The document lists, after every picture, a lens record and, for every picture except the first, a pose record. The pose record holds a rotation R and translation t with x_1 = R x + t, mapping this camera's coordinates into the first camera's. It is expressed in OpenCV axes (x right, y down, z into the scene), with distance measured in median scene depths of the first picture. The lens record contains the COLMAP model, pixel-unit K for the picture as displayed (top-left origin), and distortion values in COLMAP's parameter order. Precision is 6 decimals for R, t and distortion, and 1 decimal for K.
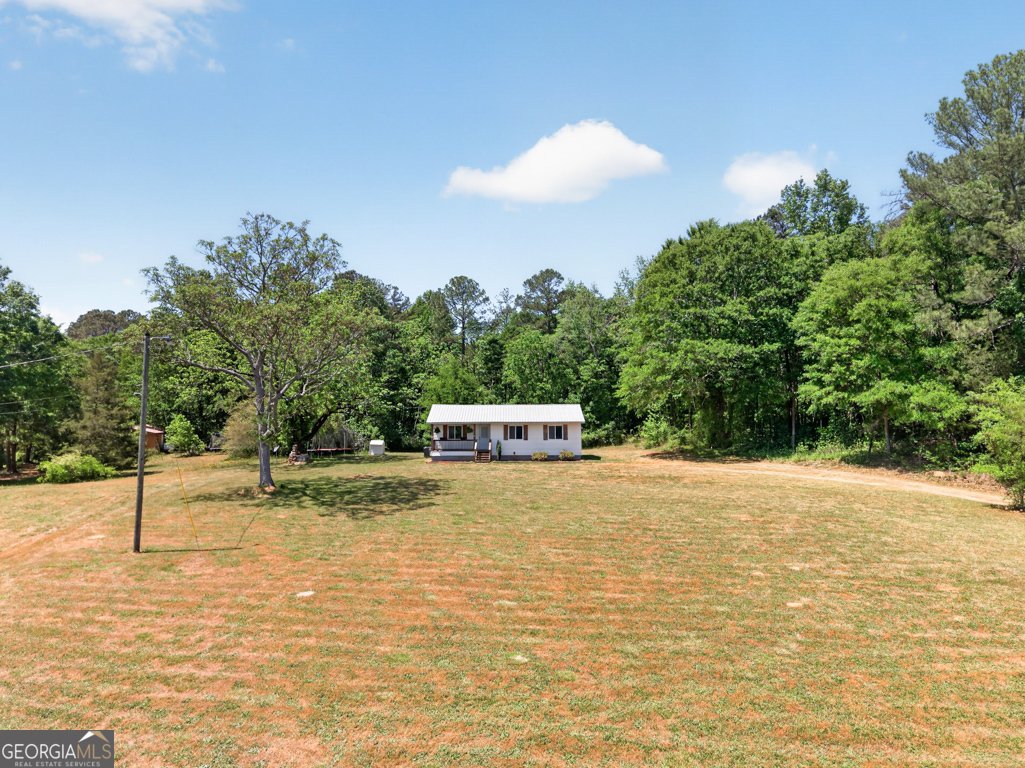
lens RADIAL K [[534.0, 0, 512.7], [0, 534.0, 429.1], [0, 0, 1]] dist [0.065216, -0.048108]
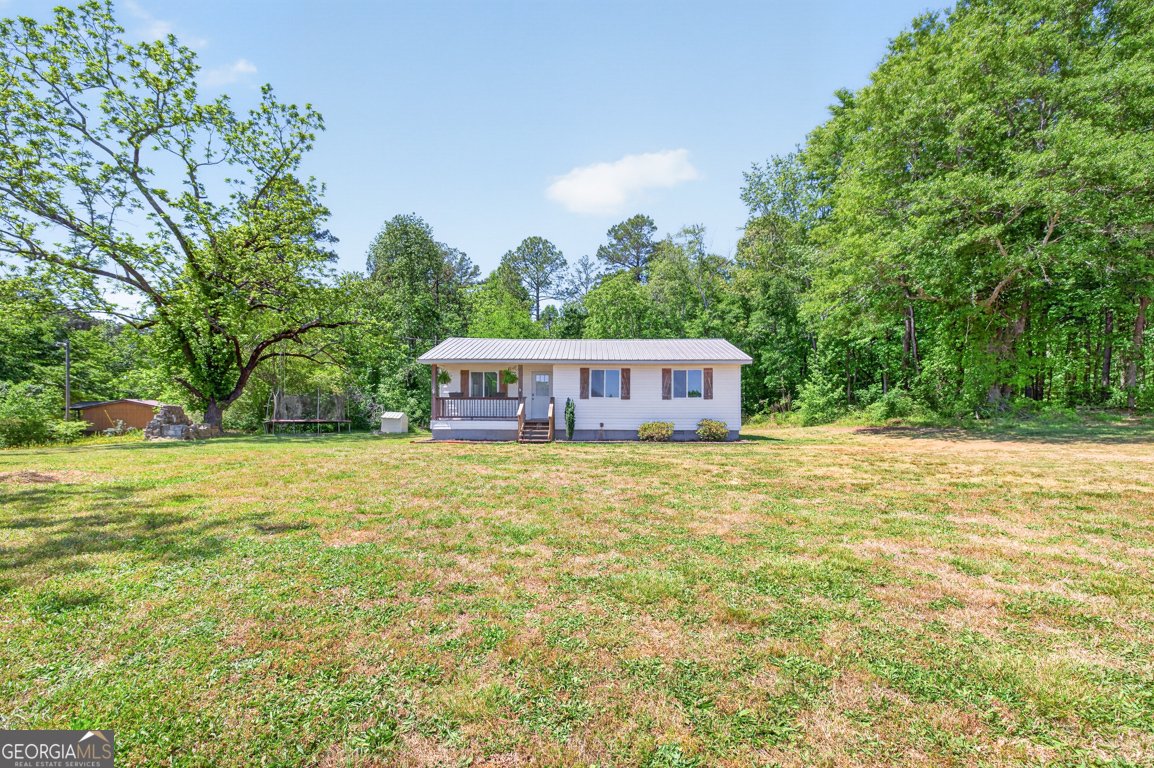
lens RADIAL K [[486.7, 0, 574.8], [0, 486.7, 435.9], [0, 0, 1]] dist [0.011434, -0.000267]
pose [[0.999442, 0.012764, -0.030856, -0.012021], [-0.011780, 0.999423, 0.031858, 0.062517], [0.031244, -0.031477, 0.999016, 0.856049]]
